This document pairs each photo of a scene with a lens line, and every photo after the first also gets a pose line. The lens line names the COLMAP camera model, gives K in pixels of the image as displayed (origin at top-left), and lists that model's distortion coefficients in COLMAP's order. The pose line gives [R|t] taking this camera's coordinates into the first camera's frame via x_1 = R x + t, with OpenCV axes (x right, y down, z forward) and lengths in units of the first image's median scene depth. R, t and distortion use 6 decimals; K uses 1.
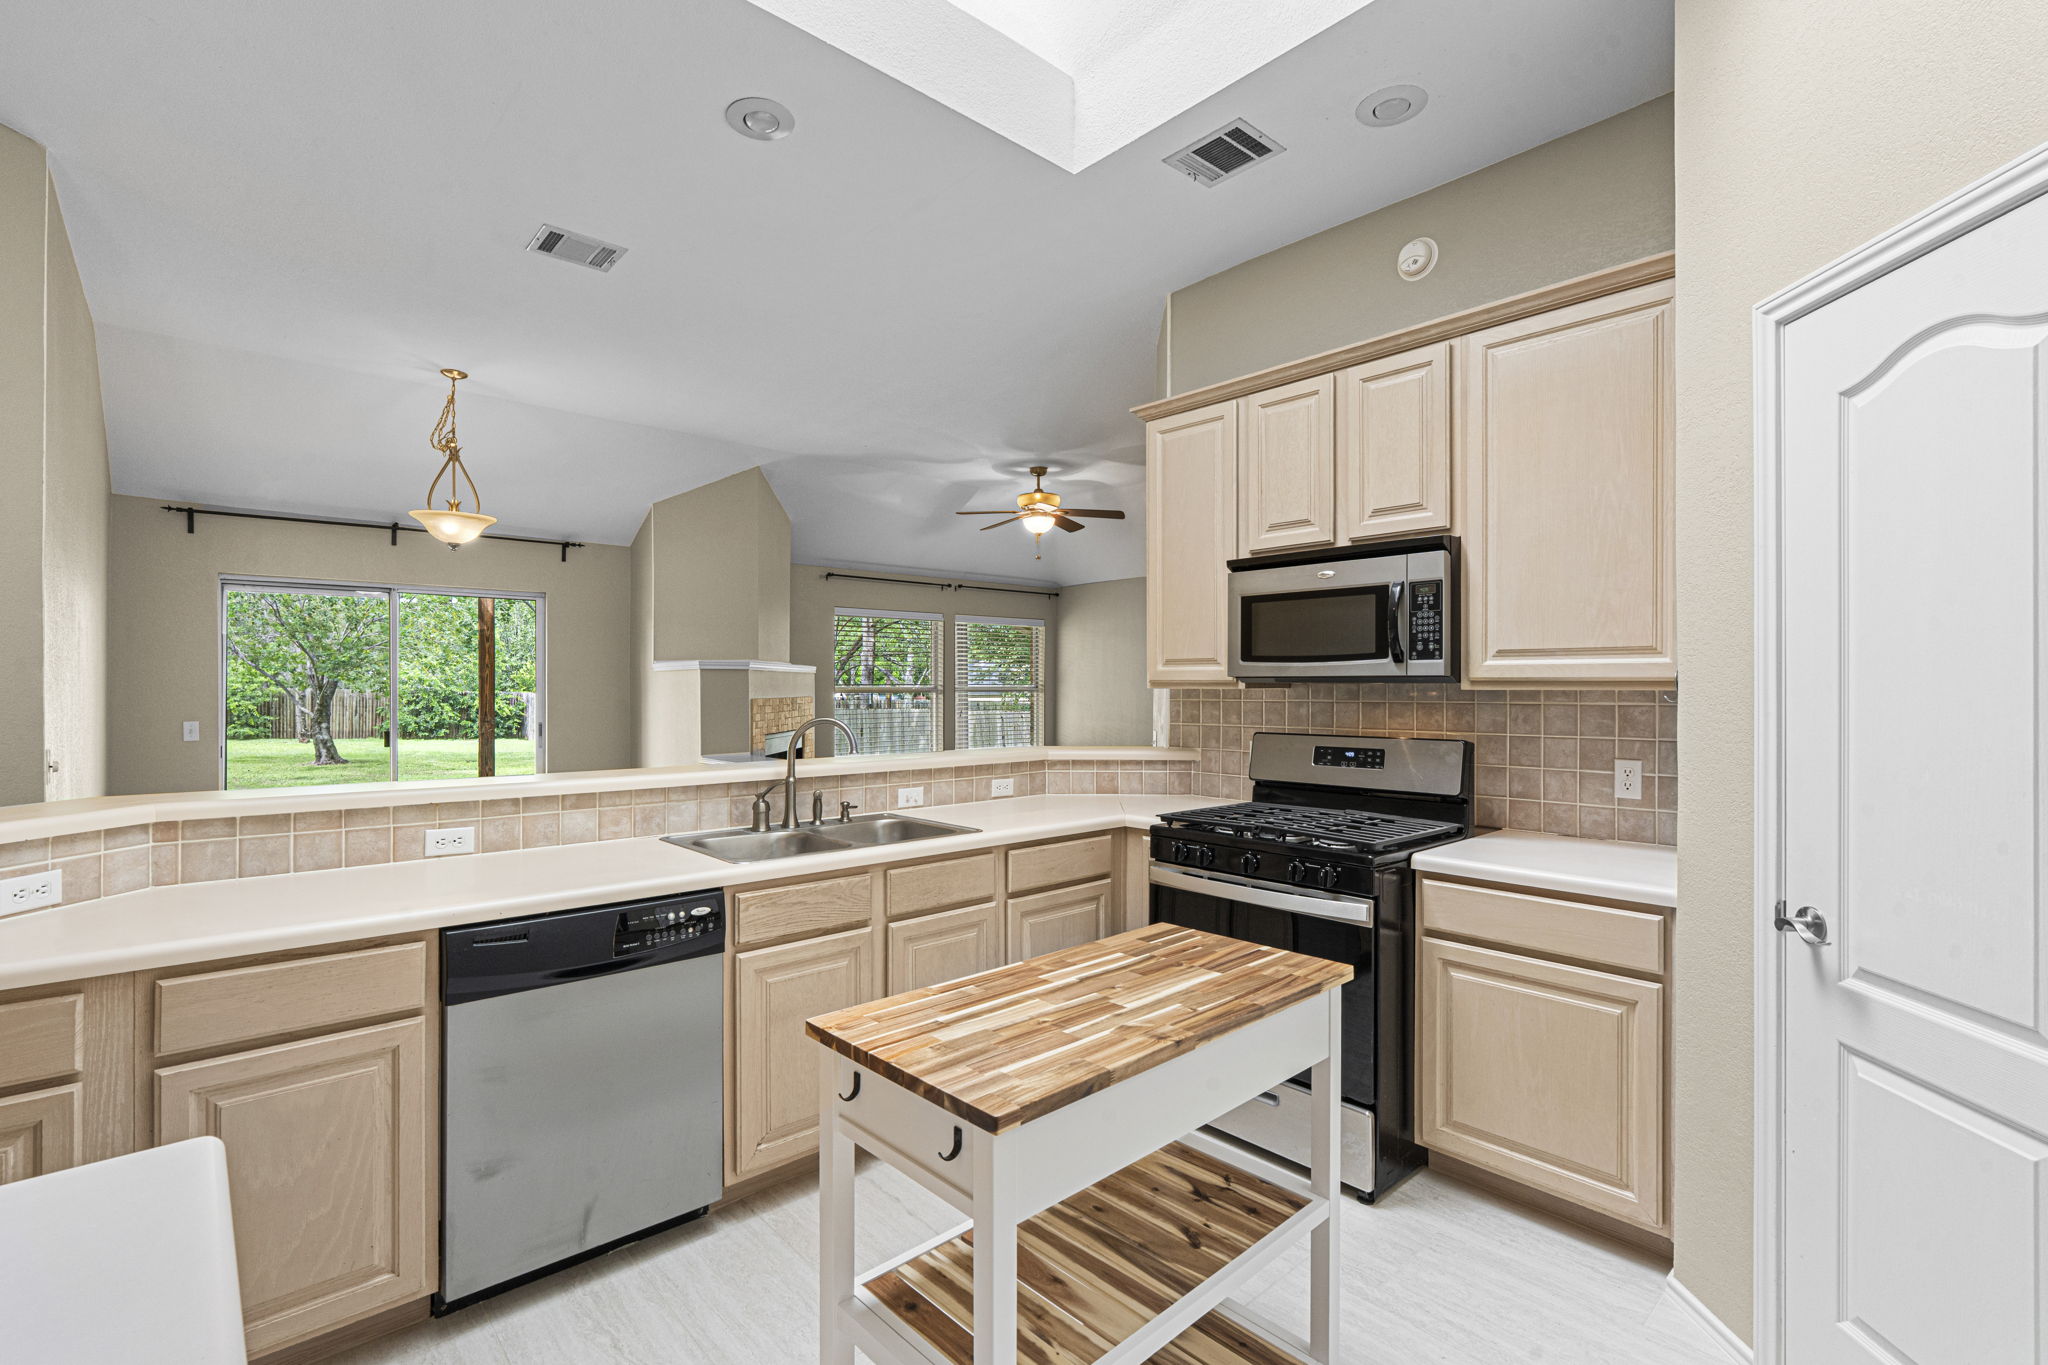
lens RADIAL K [[922.0, 0, 1024.0], [0, 922.0, 682.5], [0, 0, 1]] dist [-0.006328, 0.001047]
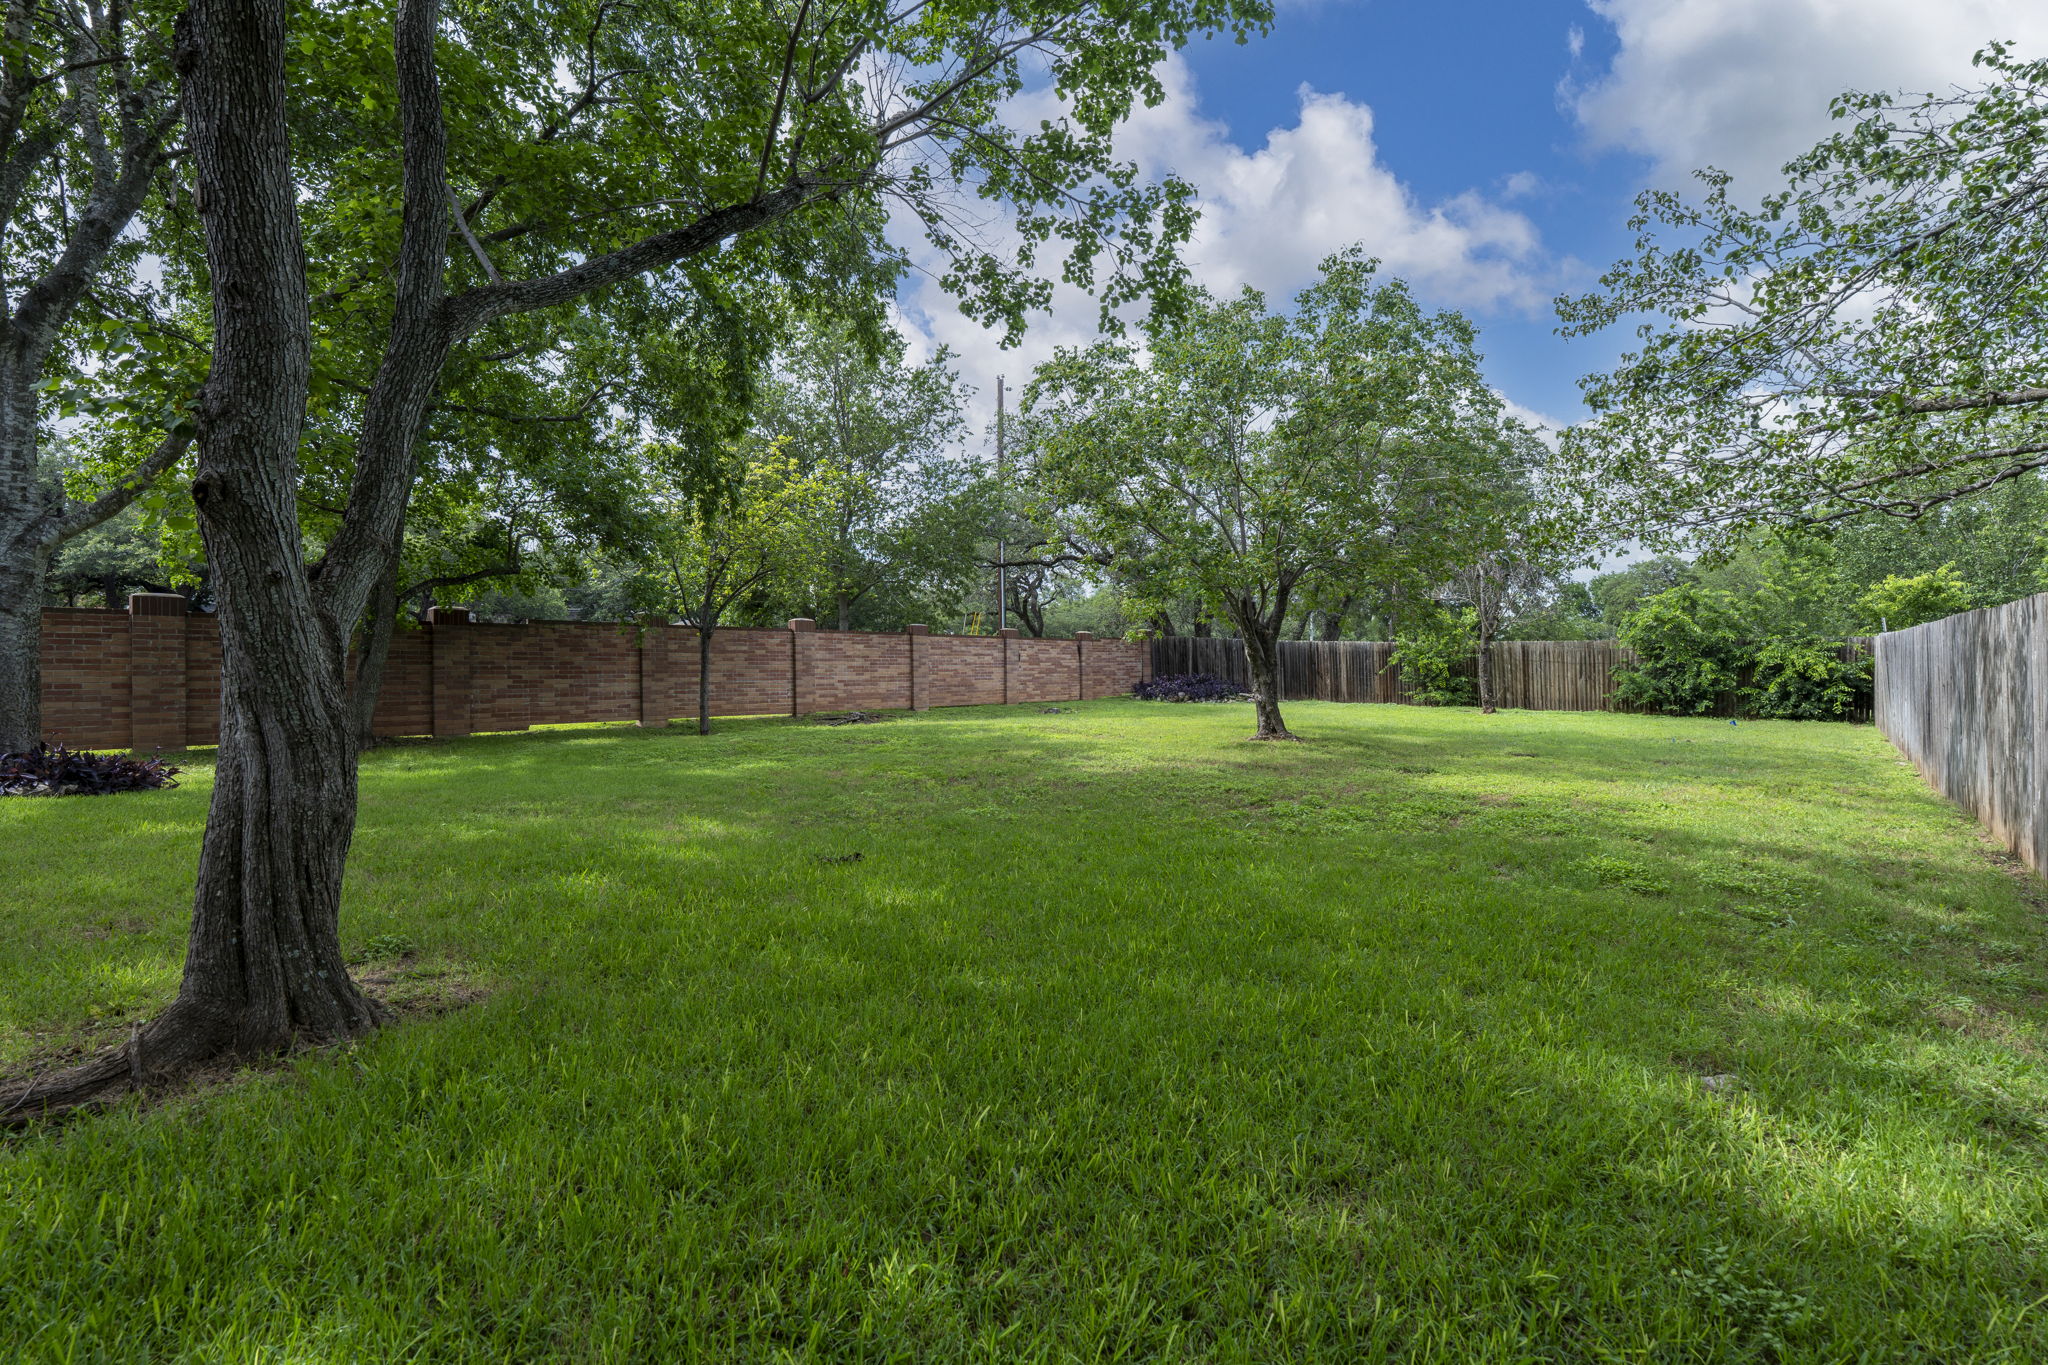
lens RADIAL K [[915.6, 0, 1027.9], [0, 915.6, 672.7], [0, 0, 1]] dist [-0.002859, 0.000737]
pose [[0.129878, -0.009137, -0.991488, -0.630008], [0.019636, 0.999785, -0.006641, 0.191366], [0.991336, -0.018606, 0.130029, 3.342587]]
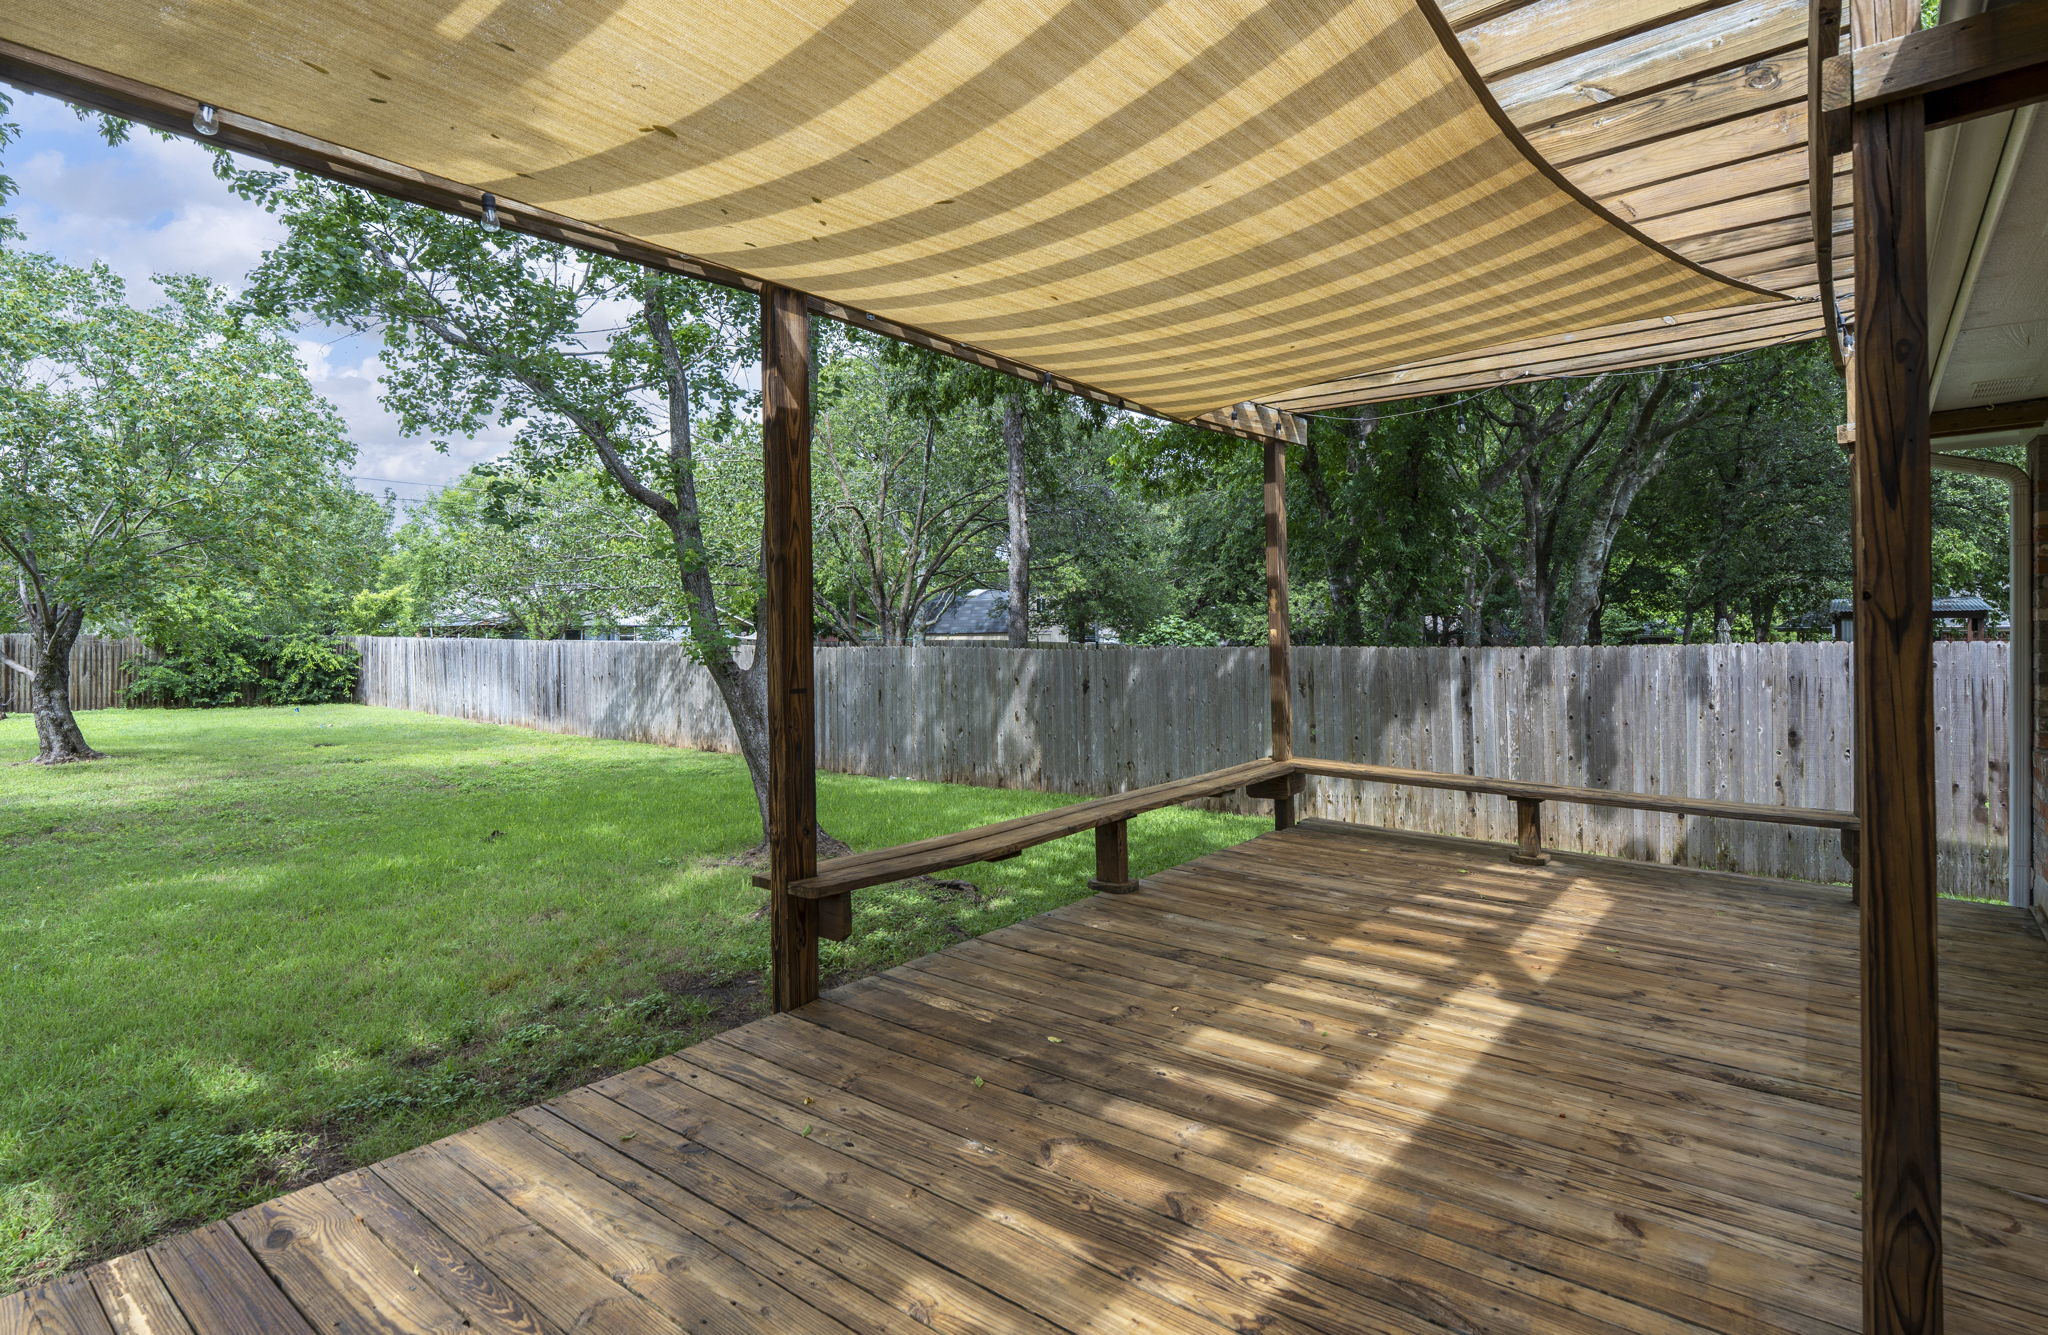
lens RADIAL K [[1015.3, 0, 1068.0], [0, 1015.3, 614.8], [0, 0, 1]] dist [-0.034884, 0.015381]
pose [[0.984579, -0.009664, 0.174673, -1.123584], [0.010969, 0.999919, -0.006508, 0.041531], [-0.174596, 0.008324, 0.984605, 1.262370]]
